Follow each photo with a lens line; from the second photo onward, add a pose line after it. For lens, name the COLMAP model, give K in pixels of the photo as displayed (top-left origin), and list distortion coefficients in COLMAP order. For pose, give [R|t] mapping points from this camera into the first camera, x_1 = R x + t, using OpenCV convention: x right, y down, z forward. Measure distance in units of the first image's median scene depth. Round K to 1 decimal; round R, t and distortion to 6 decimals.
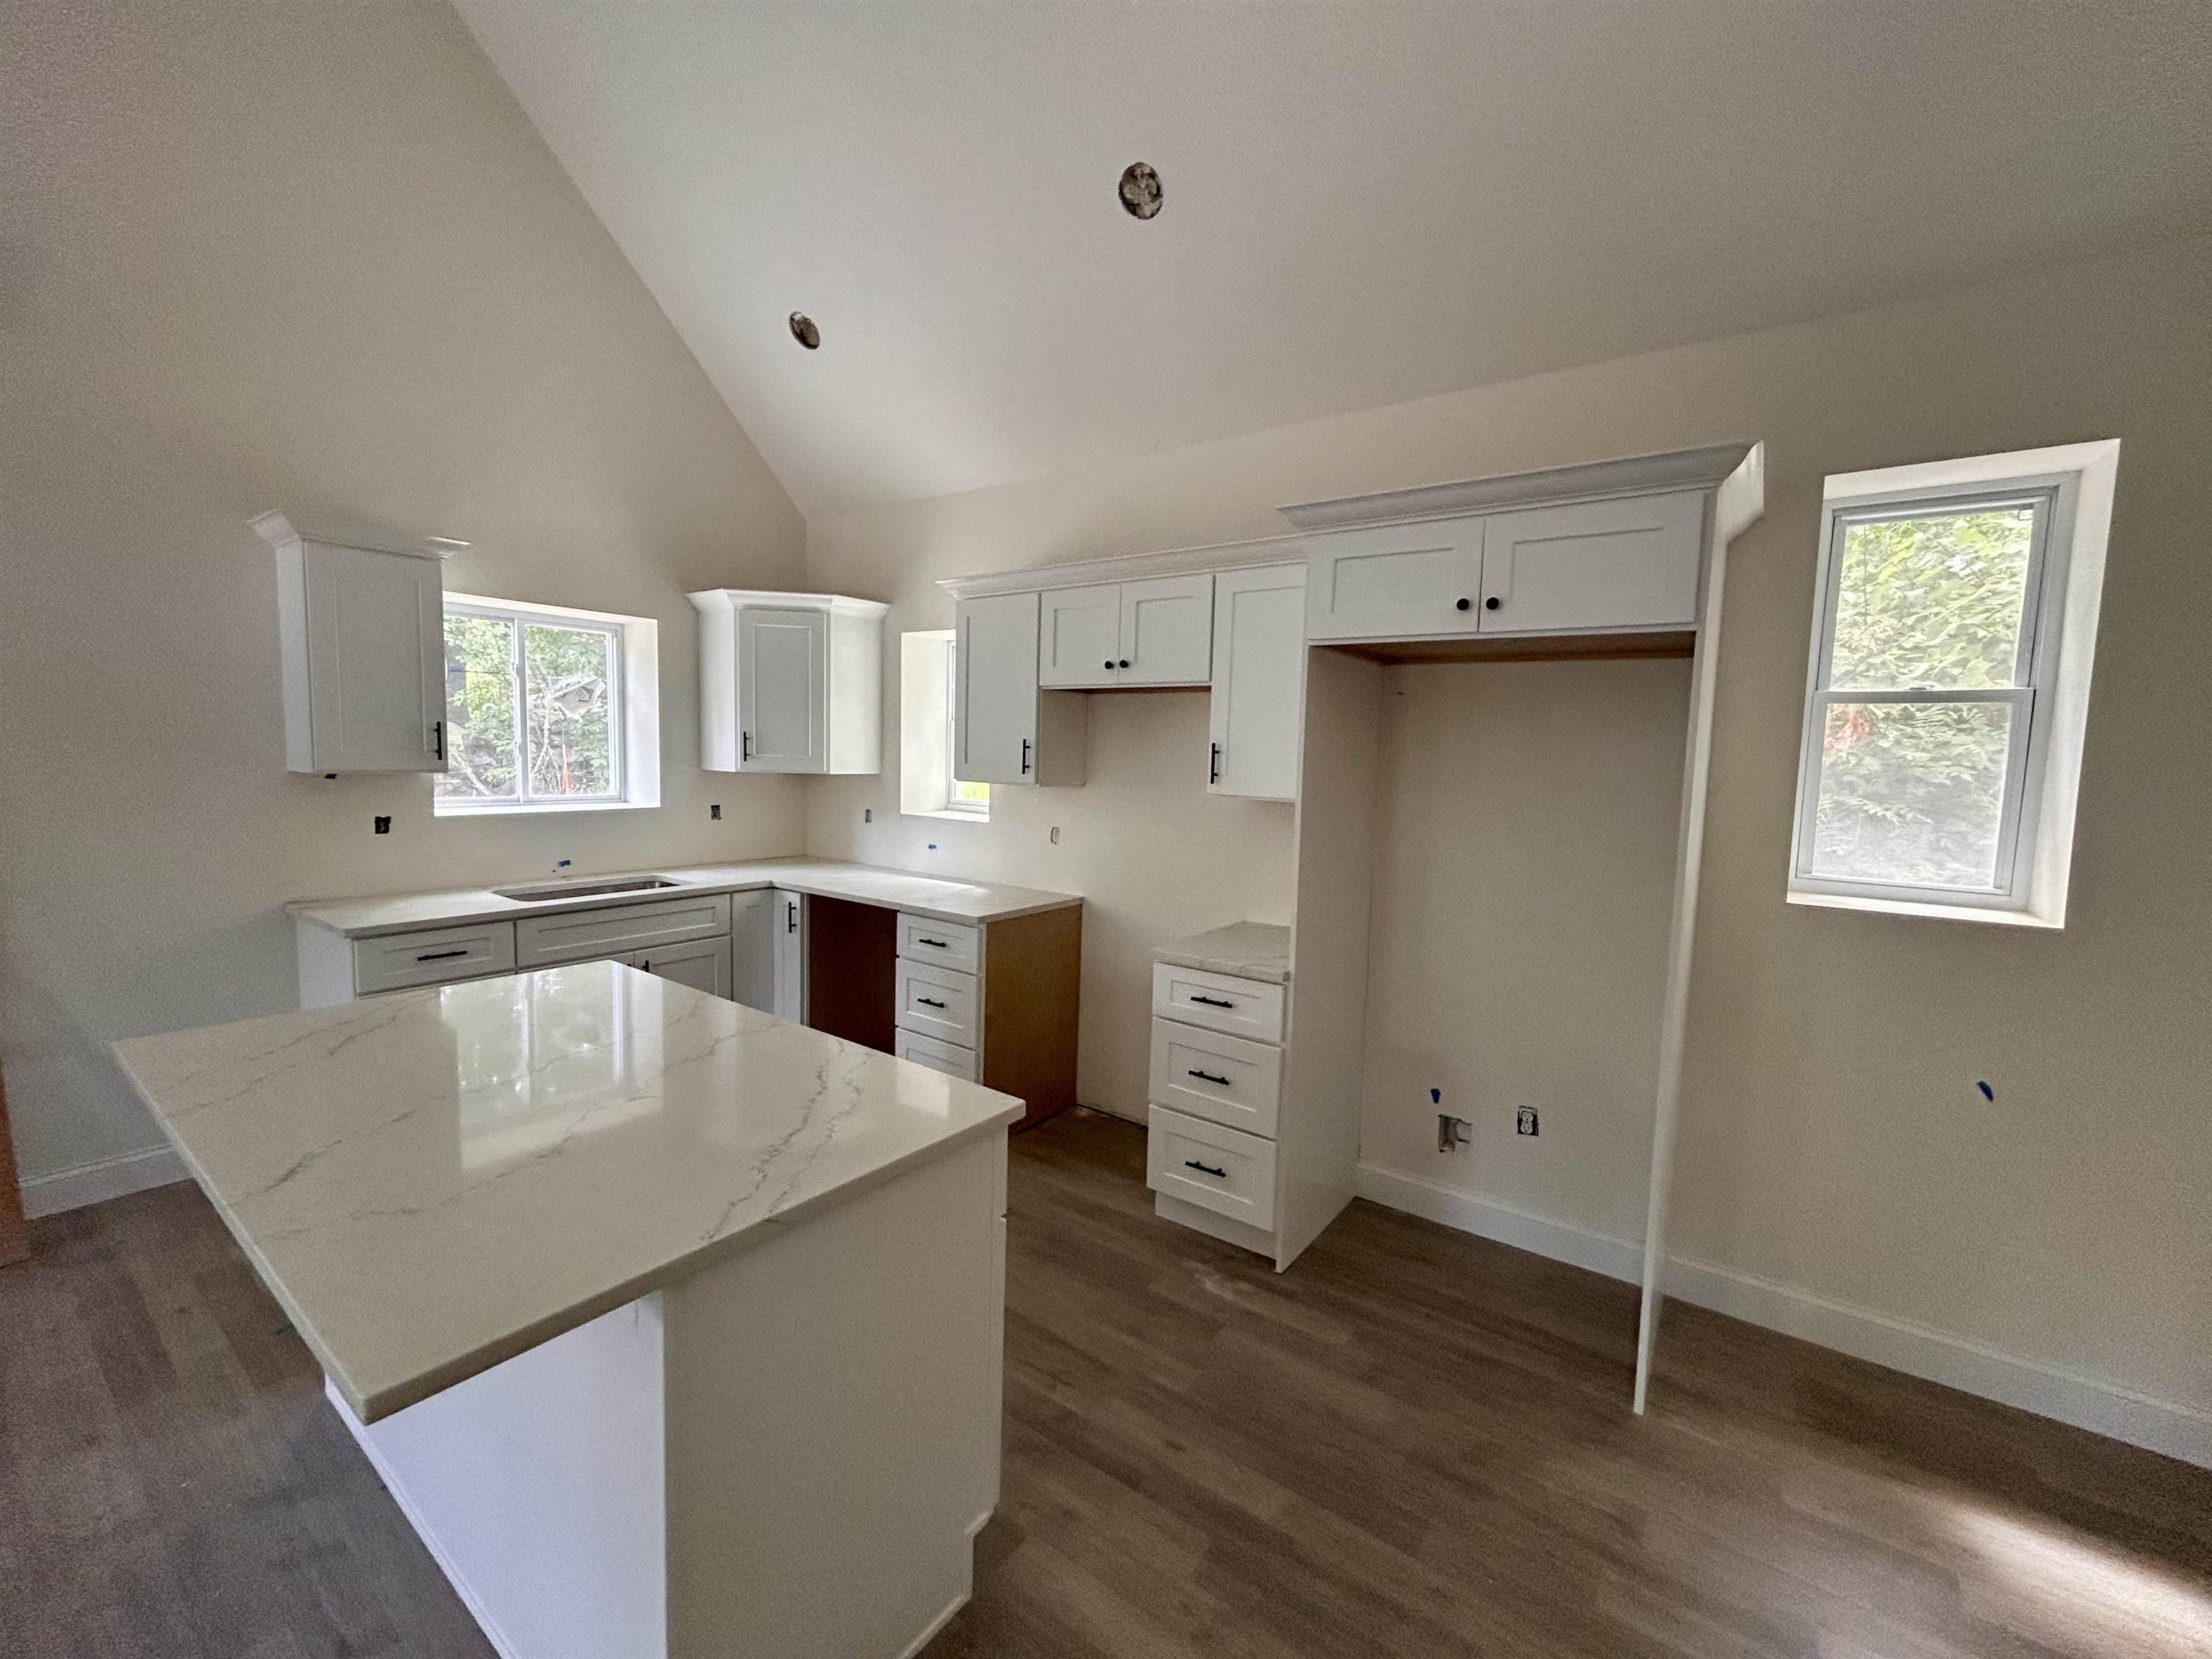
lens RADIAL K [[893.7, 0, 1106.0], [0, 893.7, 829.5], [0, 0, 1]] dist [-0.000984, -0.000130]
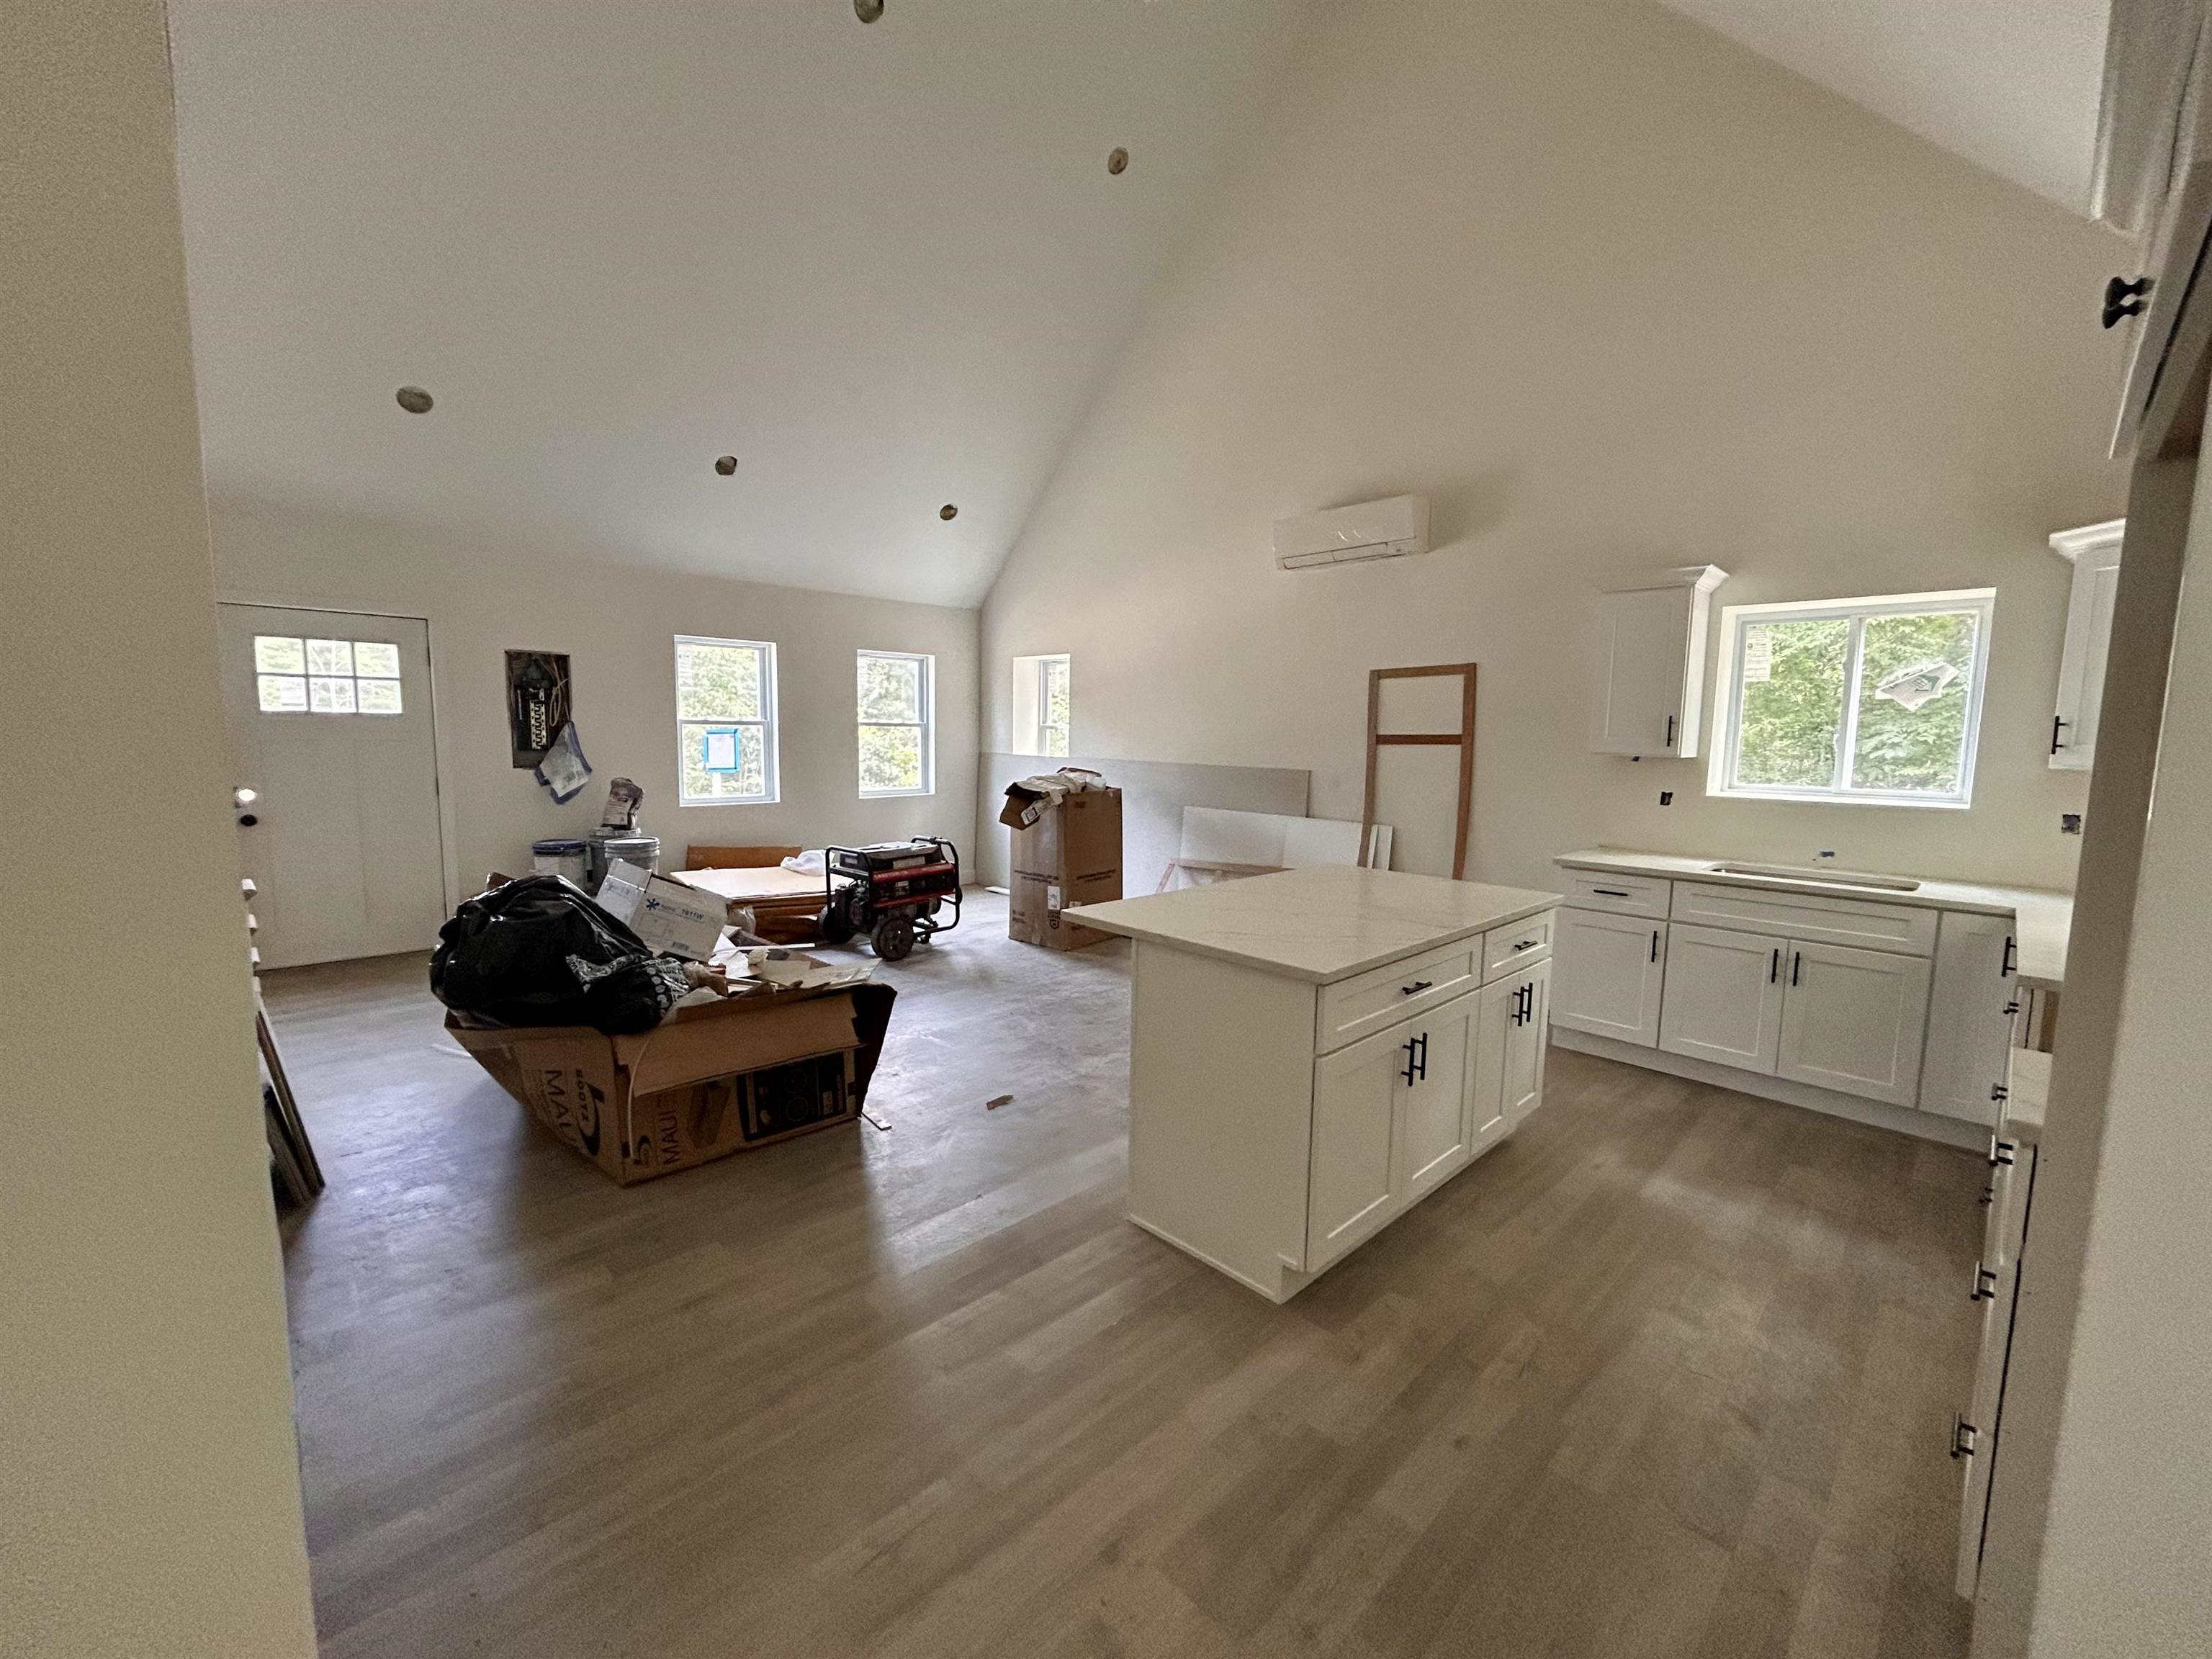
lens RADIAL K [[893.7, 0, 1106.0], [0, 893.7, 829.5], [0, 0, 1]] dist [-0.000984, -0.000130]
pose [[-0.168281, 0.076668, -0.982753, 0.512417], [-0.113029, 0.988894, 0.096502, 0.005278], [0.979237, 0.127319, -0.157746, 0.360038]]
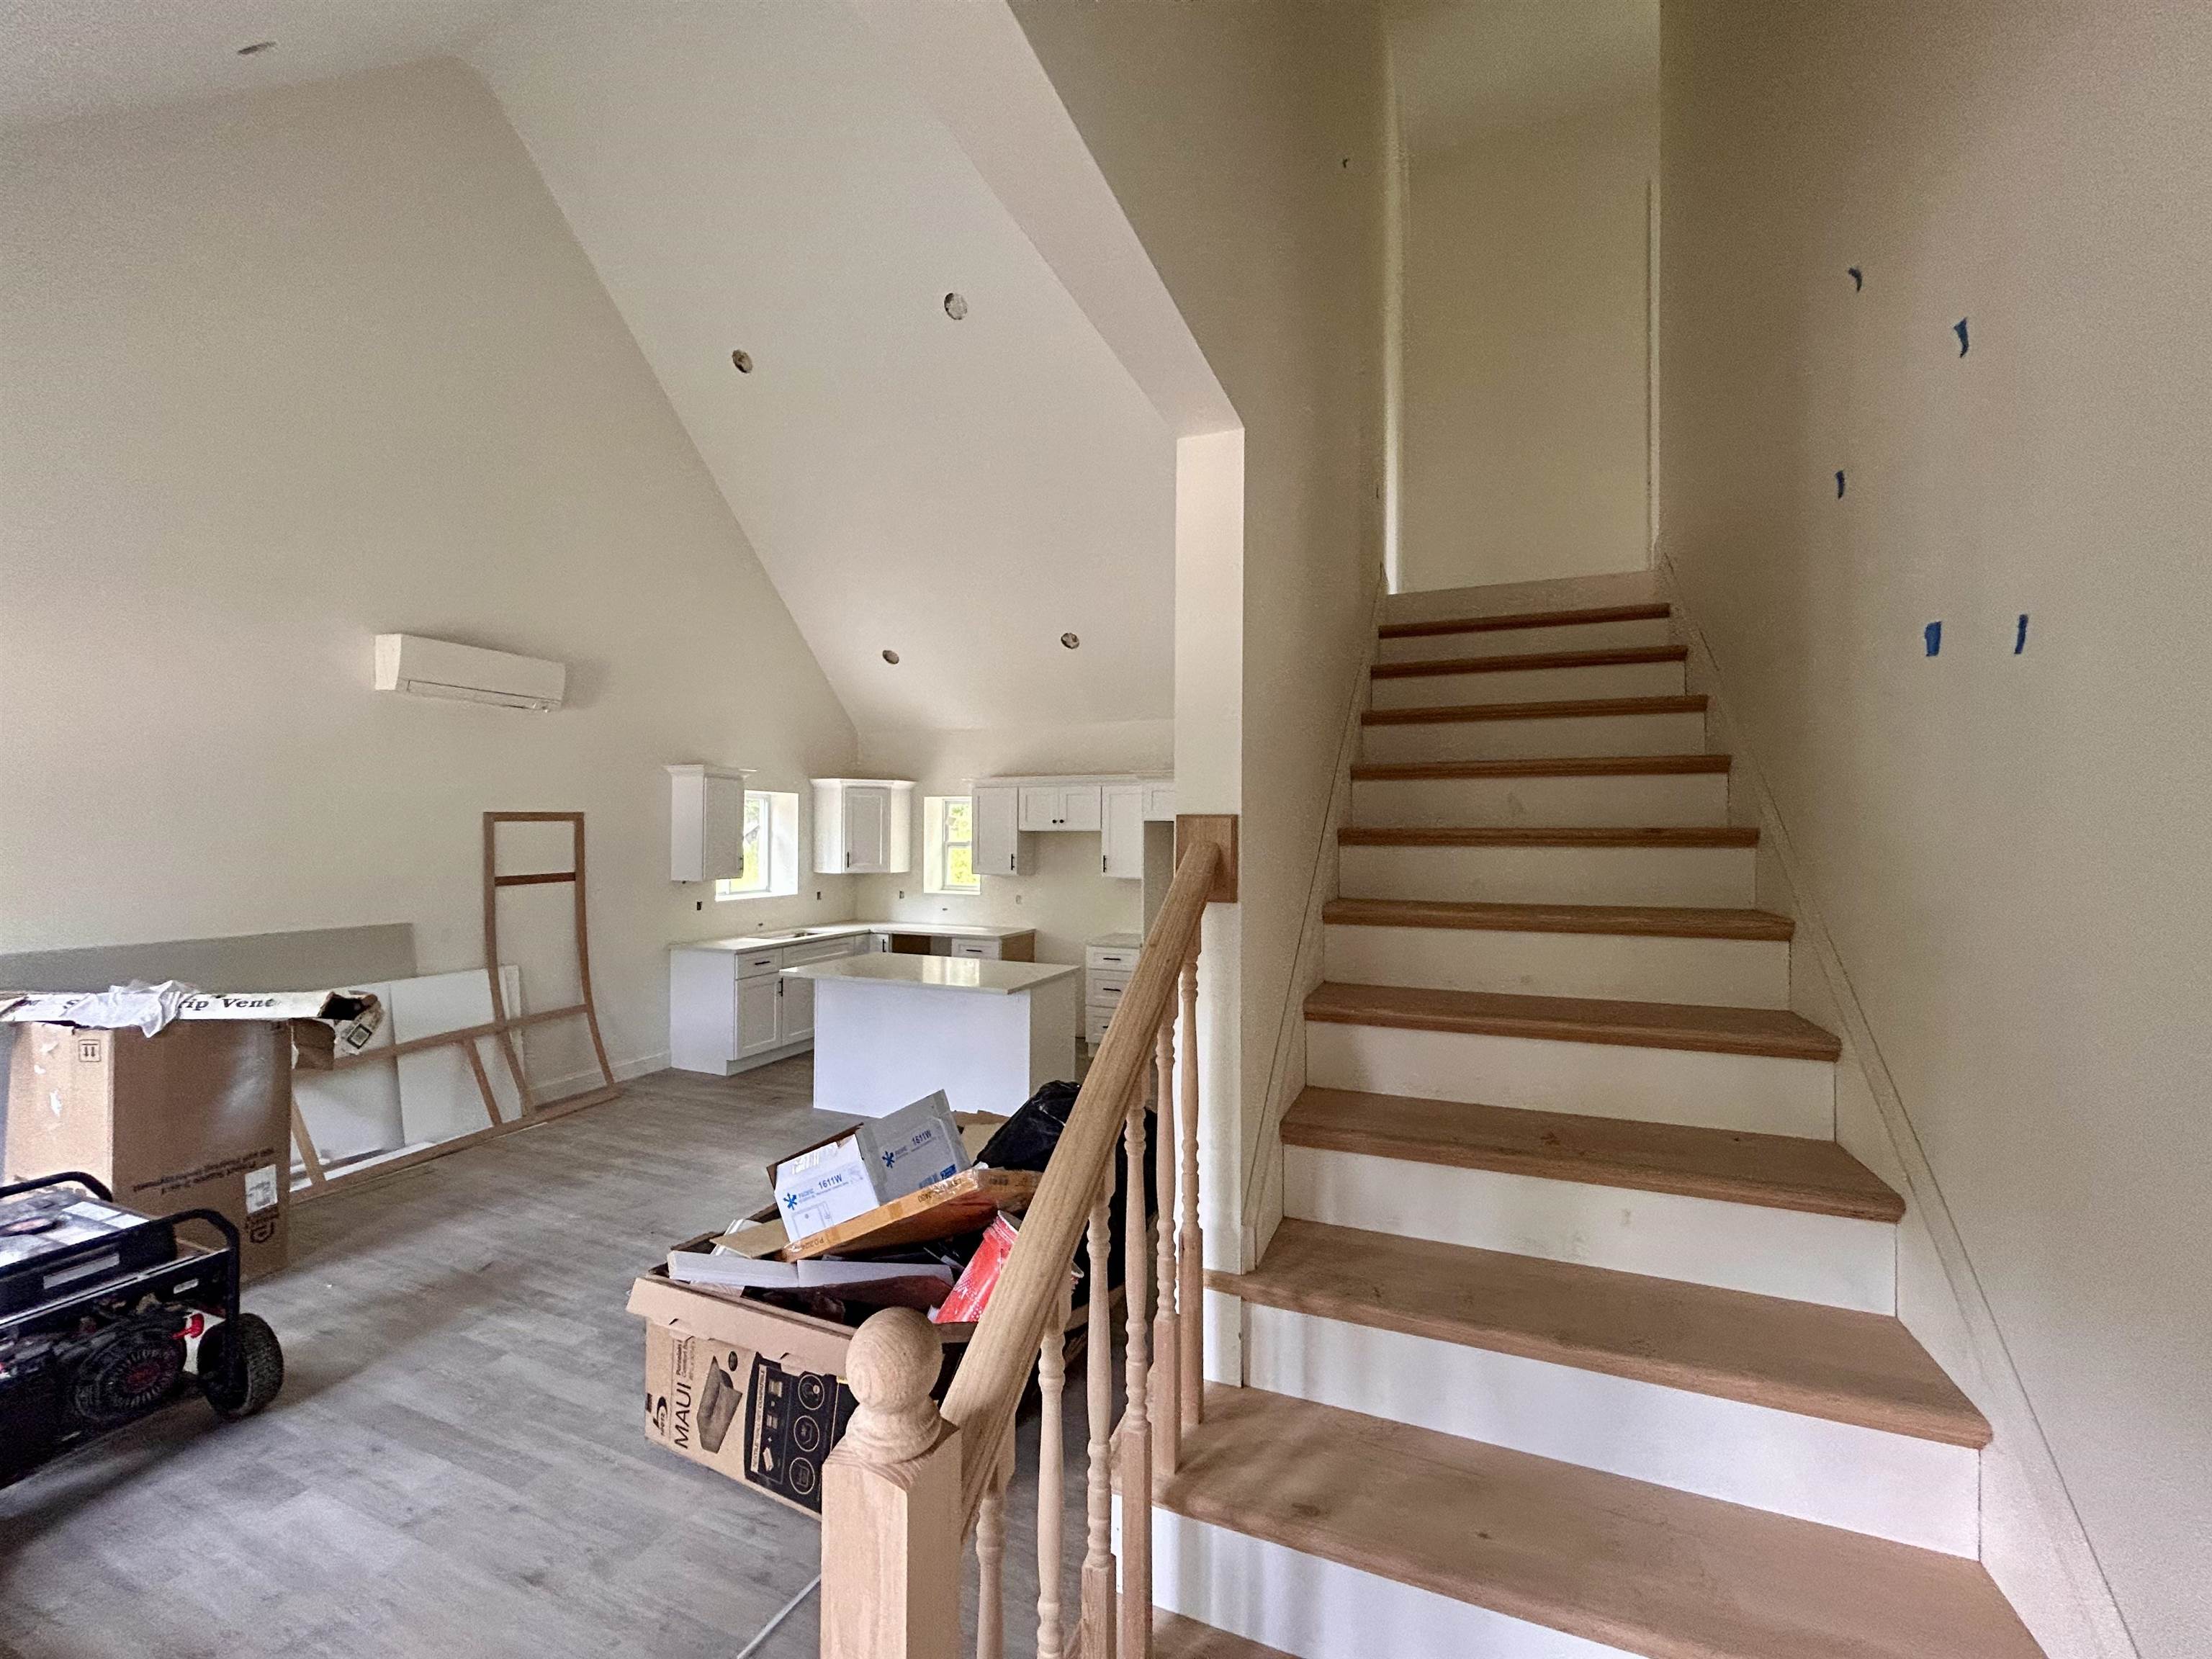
lens RADIAL K [[893.7, 0, 1106.0], [0, 893.7, 829.5], [0, 0, 1]] dist [-0.000984, -0.000130]
pose [[0.972982, -0.021327, 0.229893, -0.323474], [0.042515, 0.995248, -0.087606, 0.034336], [-0.226932, 0.095013, 0.969265, -1.018467]]
